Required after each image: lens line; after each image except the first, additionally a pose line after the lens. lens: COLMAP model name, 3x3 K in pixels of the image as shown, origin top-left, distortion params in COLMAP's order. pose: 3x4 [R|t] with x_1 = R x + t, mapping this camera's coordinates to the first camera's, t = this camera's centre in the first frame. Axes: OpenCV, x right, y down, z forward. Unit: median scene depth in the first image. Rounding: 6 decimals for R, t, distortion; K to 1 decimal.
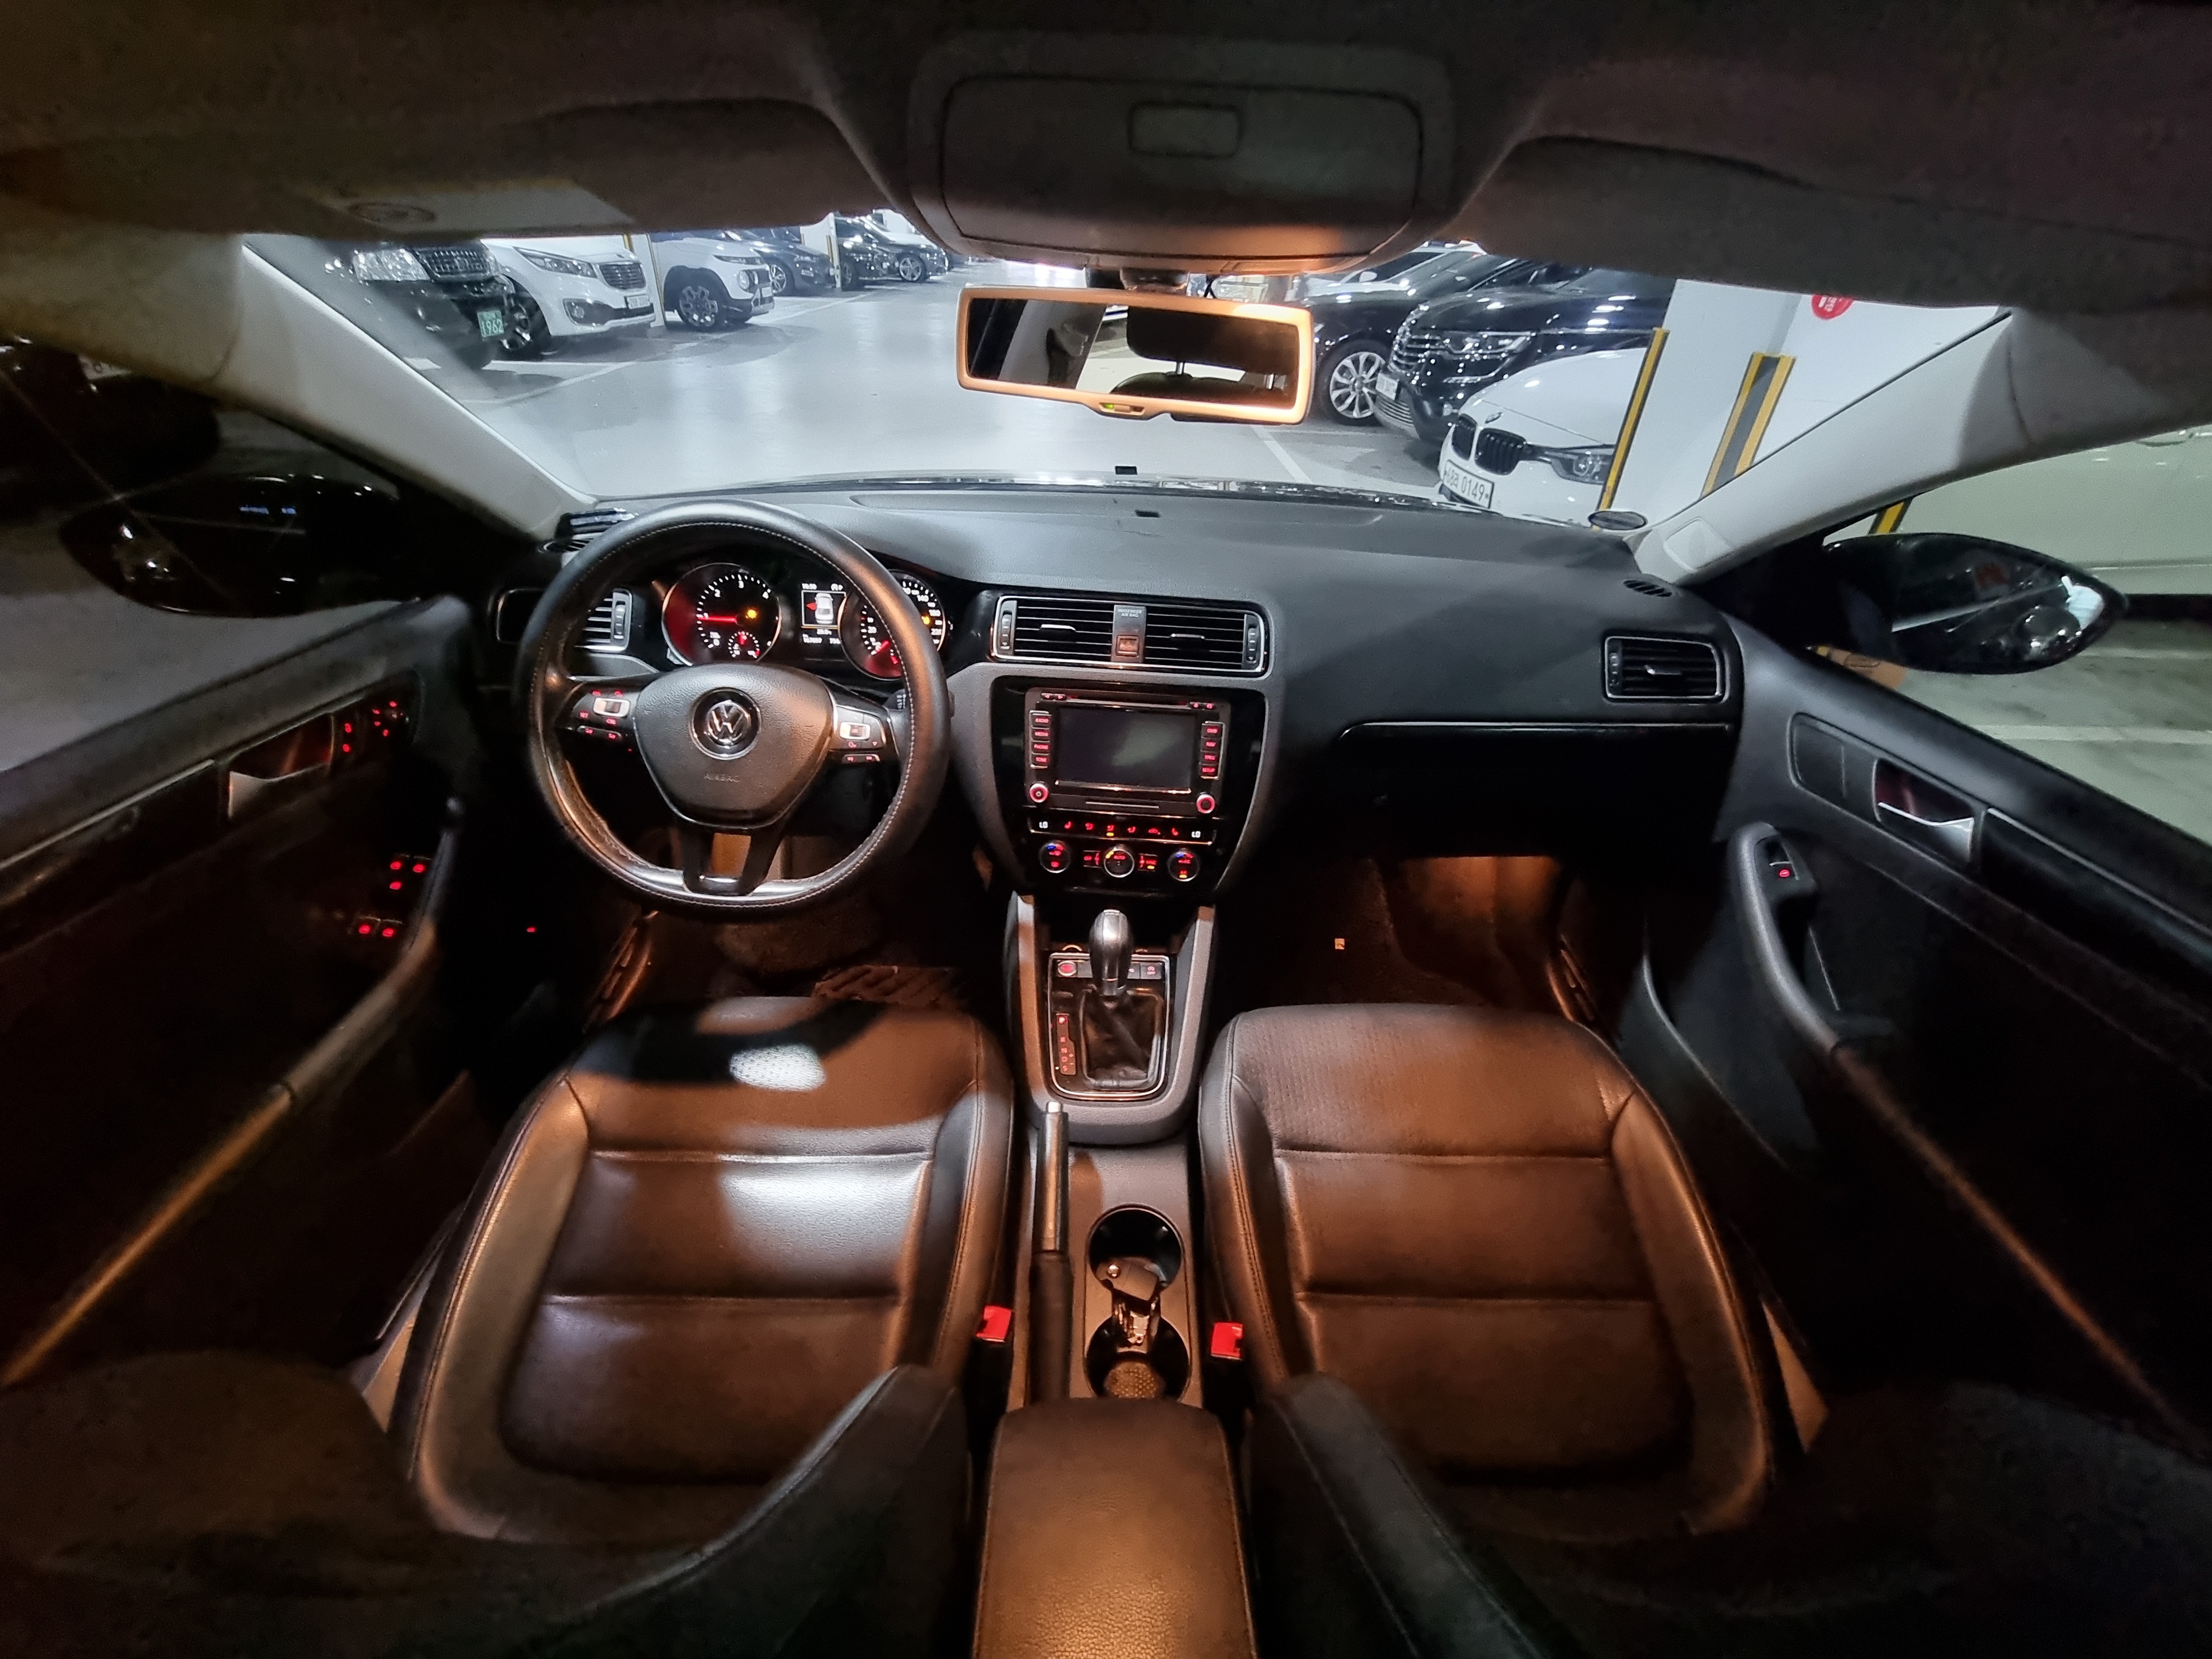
lens RADIAL K [[906.0, 0, 1106.0], [0, 906.0, 827.9], [0, 0, 1]] dist [-0.003711, -0.000288]
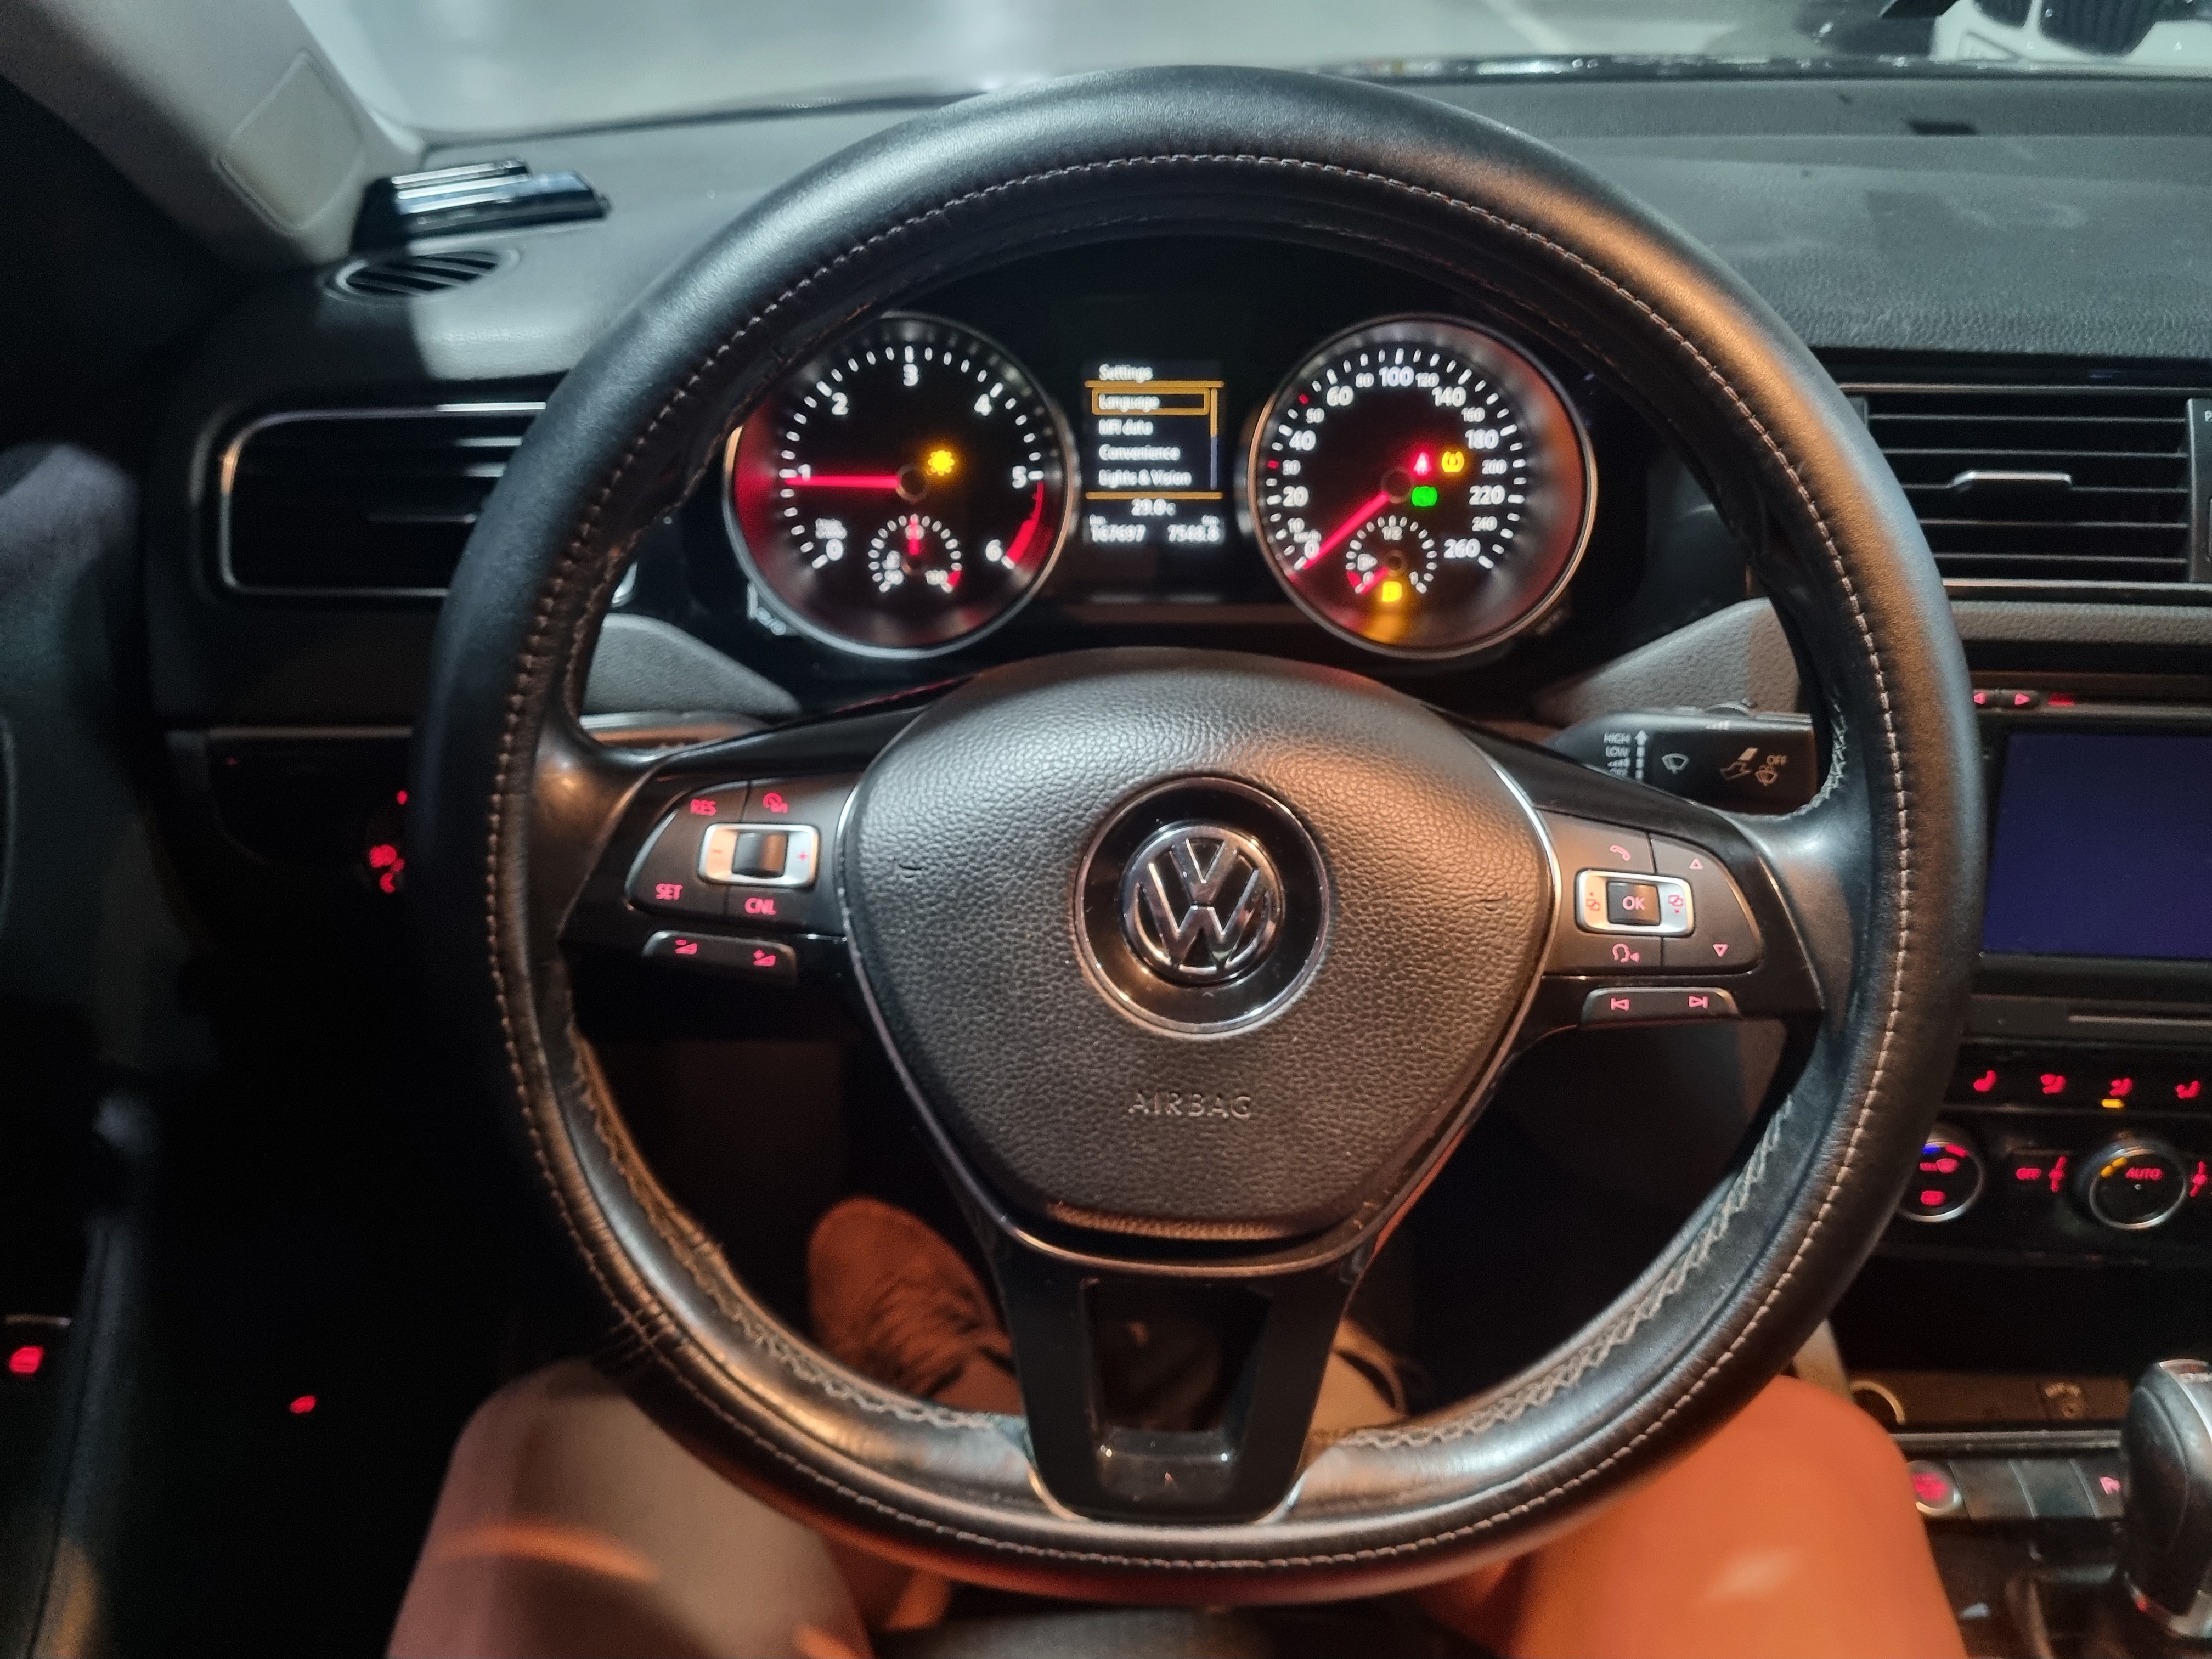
lens RADIAL K [[1712.7, 0, 1115.0], [0, 1712.7, 815.1], [0, 0, 1]] dist [0.044910, -0.034039]
pose [[0.999329, -0.036593, -0.001720, -0.347818], [0.036615, 0.999207, 0.015622, -0.119086], [0.001147, -0.015674, 0.999876, 0.379735]]
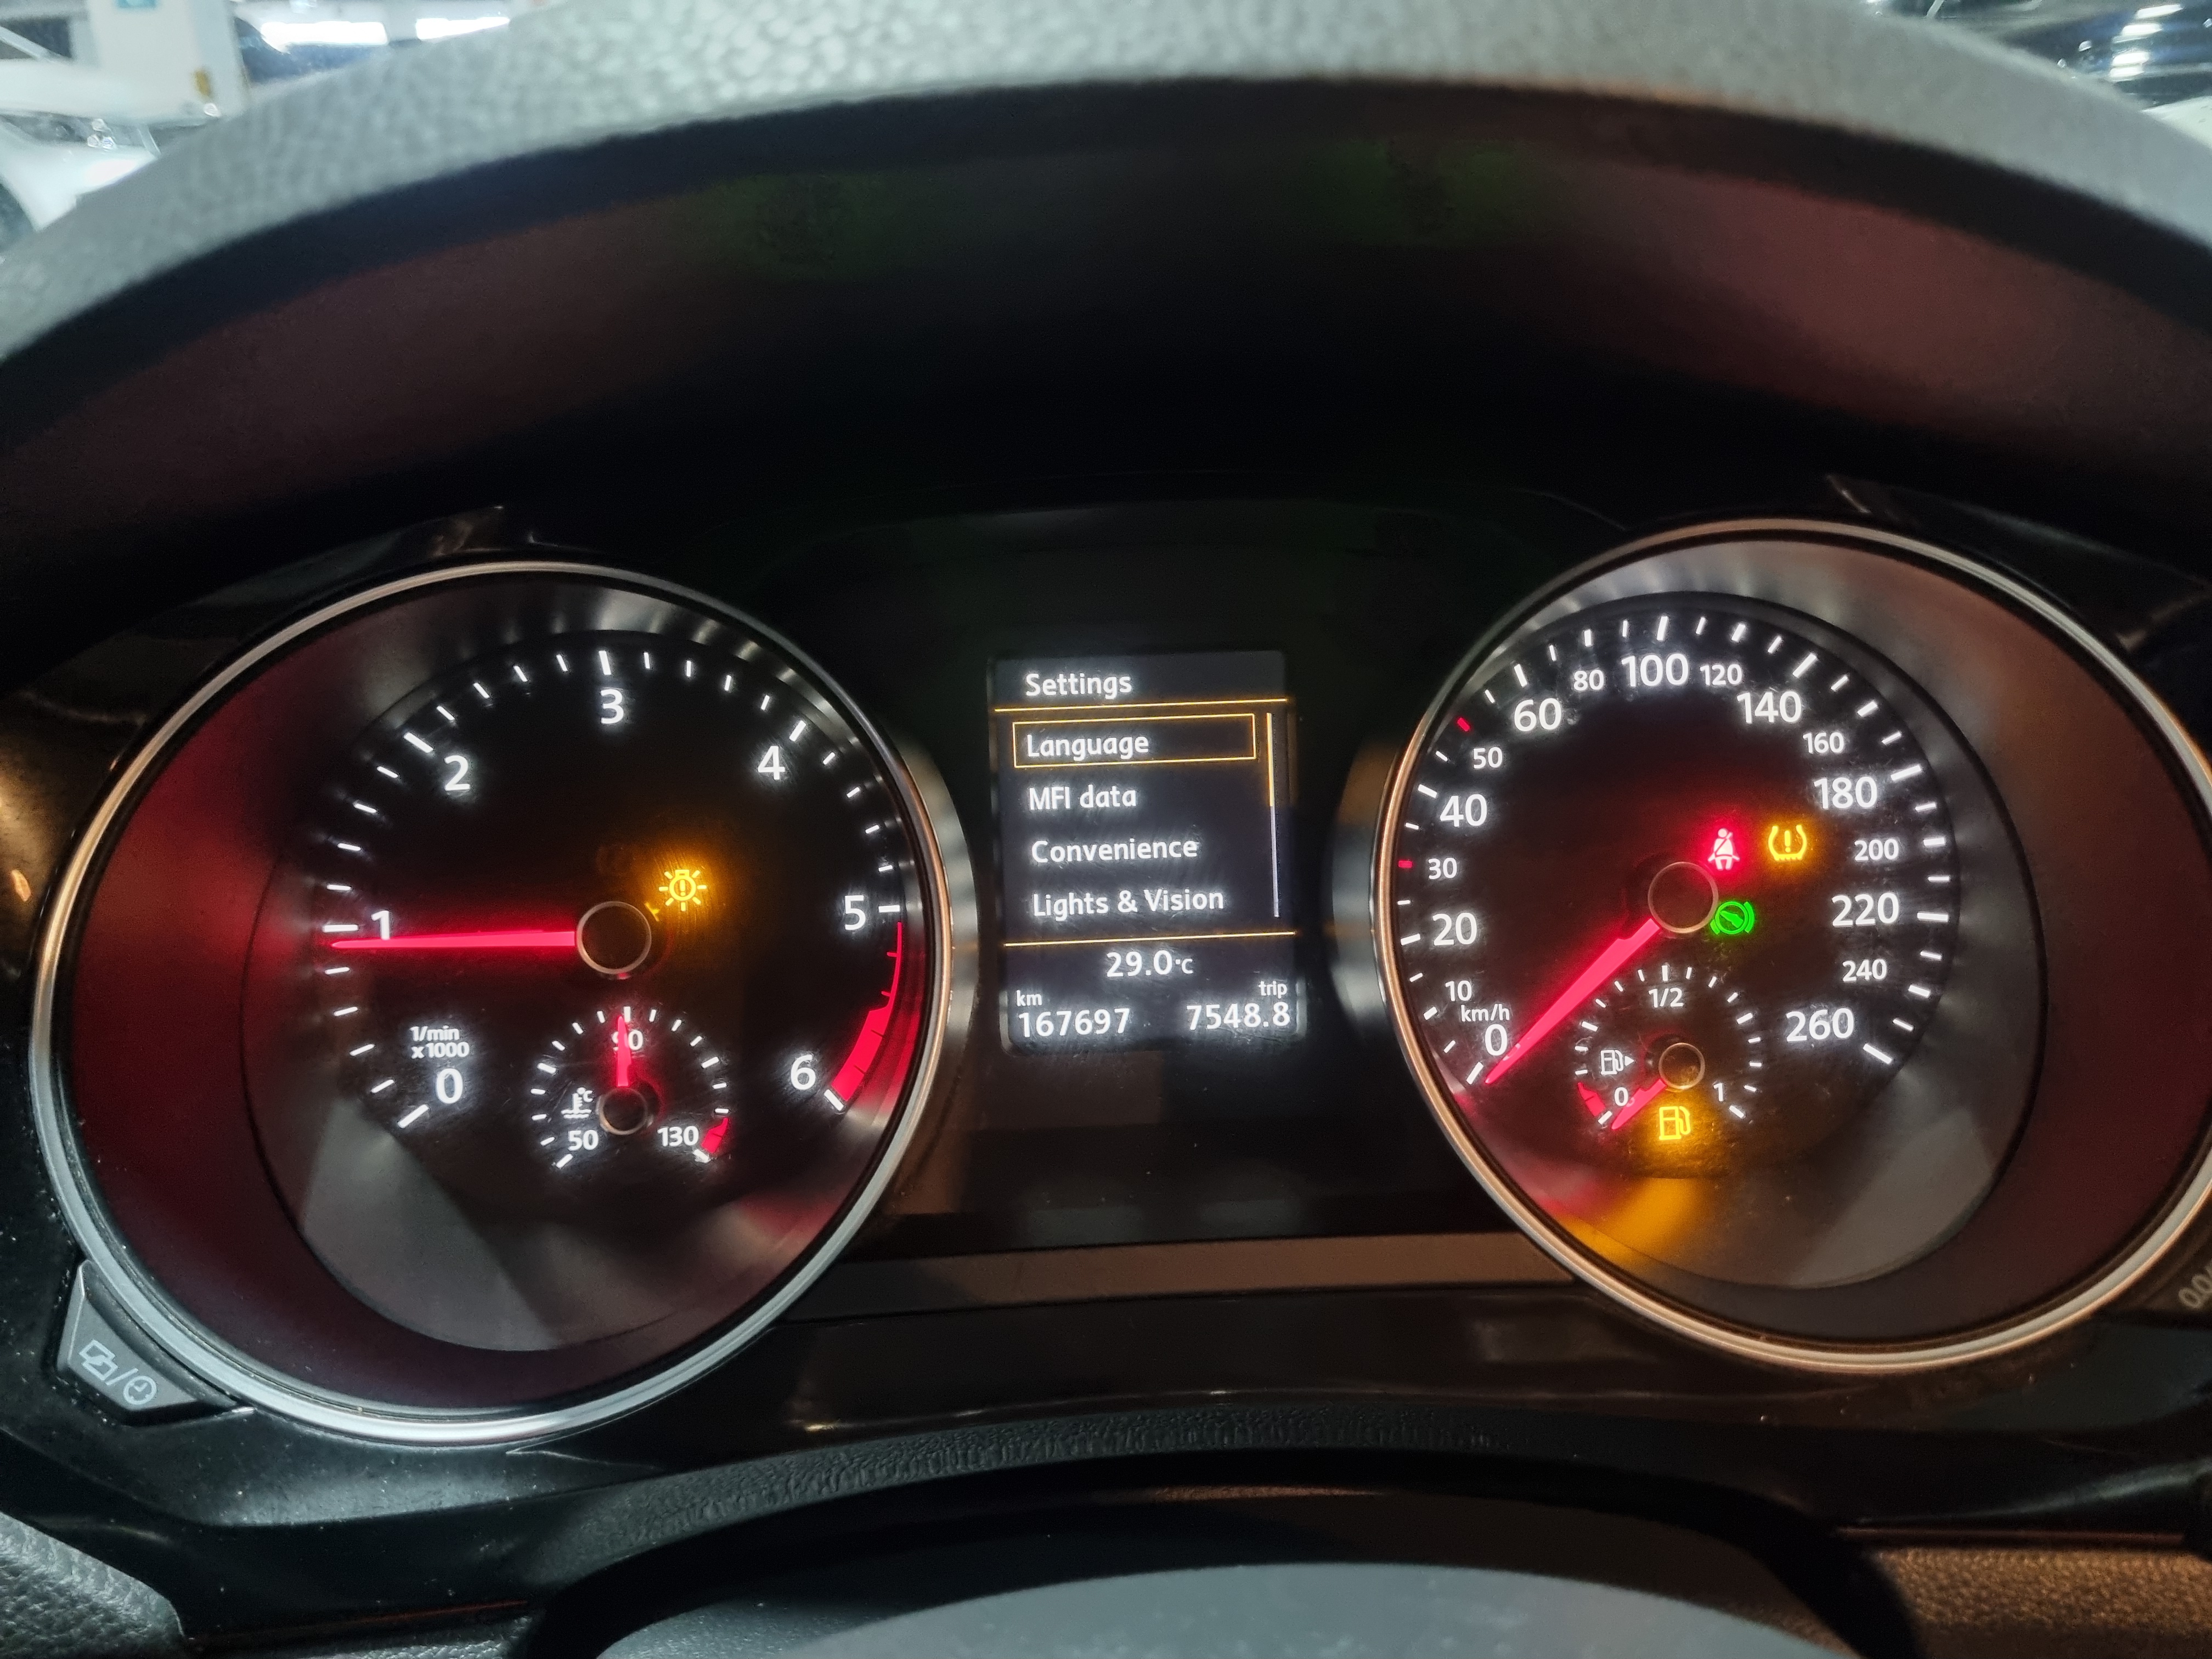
lens RADIAL K [[1712.7, 0, 1122.0], [0, 1712.7, 832.6], [0, 0, 1]] dist [0.044910, -0.034039]
pose [[0.997046, -0.075380, 0.014758, -0.337164], [0.076755, 0.985093, -0.153947, -0.205224], [-0.002933, 0.154625, 0.987969, 0.746780]]
